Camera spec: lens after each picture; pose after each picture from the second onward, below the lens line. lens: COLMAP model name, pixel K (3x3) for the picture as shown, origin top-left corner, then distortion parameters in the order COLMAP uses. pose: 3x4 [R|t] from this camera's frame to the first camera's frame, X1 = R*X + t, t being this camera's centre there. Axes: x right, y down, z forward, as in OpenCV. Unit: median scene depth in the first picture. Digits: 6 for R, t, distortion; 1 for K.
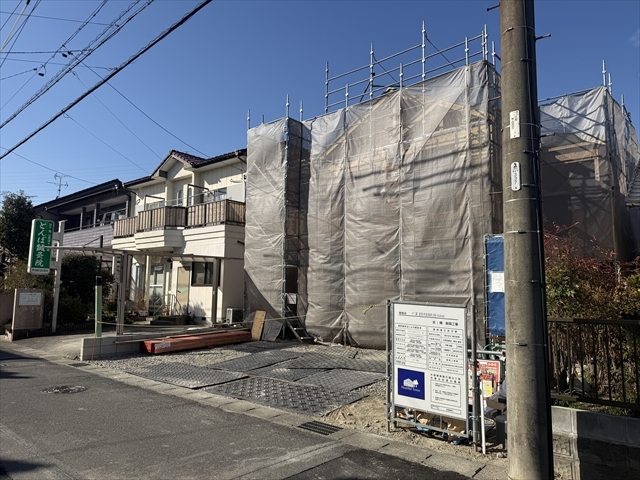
lens RADIAL K [[444.4, 0, 320.0], [0, 444.4, 240.0], [0, 0, 1]] dist [0.093238, -0.120540]
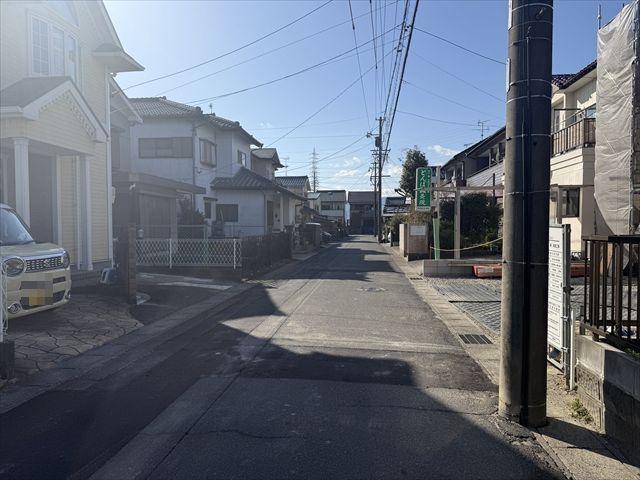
lens RADIAL K [[444.4, 0, 320.0], [0, 444.4, 240.0], [0, 0, 1]] dist [0.093238, -0.120540]
pose [[0.564795, 0.012472, -0.825137, 0.263751], [0.102704, 0.991050, 0.085279, 0.018815], [0.818815, -0.132910, 0.558459, 0.046525]]
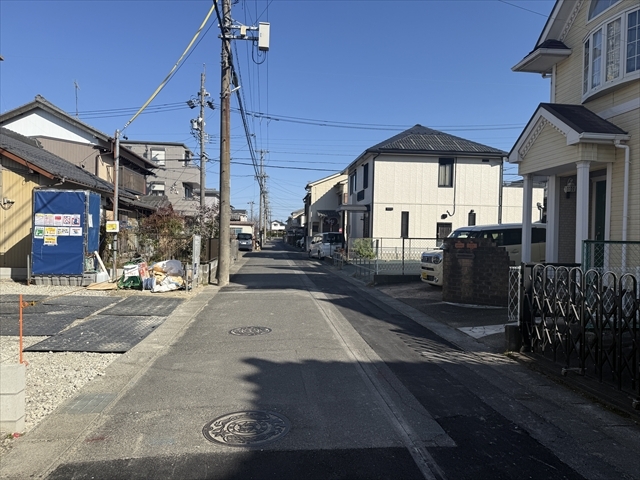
lens RADIAL K [[450.5, 0, 320.0], [0, 450.5, 240.0], [0, 0, 1]] dist [0.001995, -0.000290]
pose [[-0.740835, -0.030006, 0.671016, -0.668183], [-0.105974, 0.991711, -0.072654, 0.098123], [-0.663274, -0.124935, -0.737874, 0.834045]]
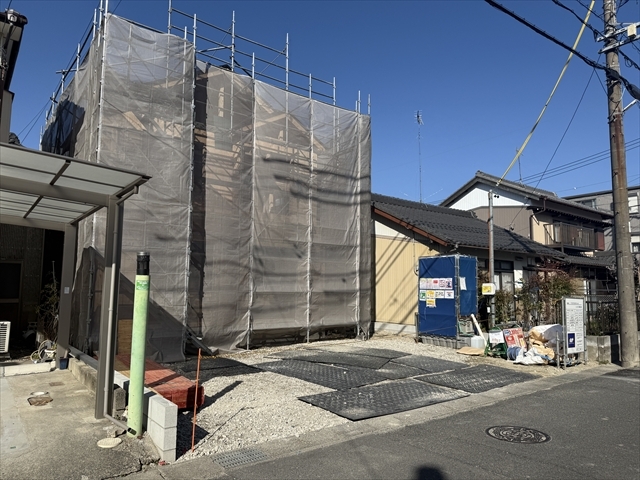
lens RADIAL K [[444.4, 0, 320.0], [0, 444.4, 240.0], [0, 0, 1]] dist [0.093238, -0.120540]
pose [[0.194117, 0.101116, 0.975753, -0.678153], [-0.118929, 0.989762, -0.078908, 0.064995], [-0.973743, -0.100728, 0.204155, 0.604235]]
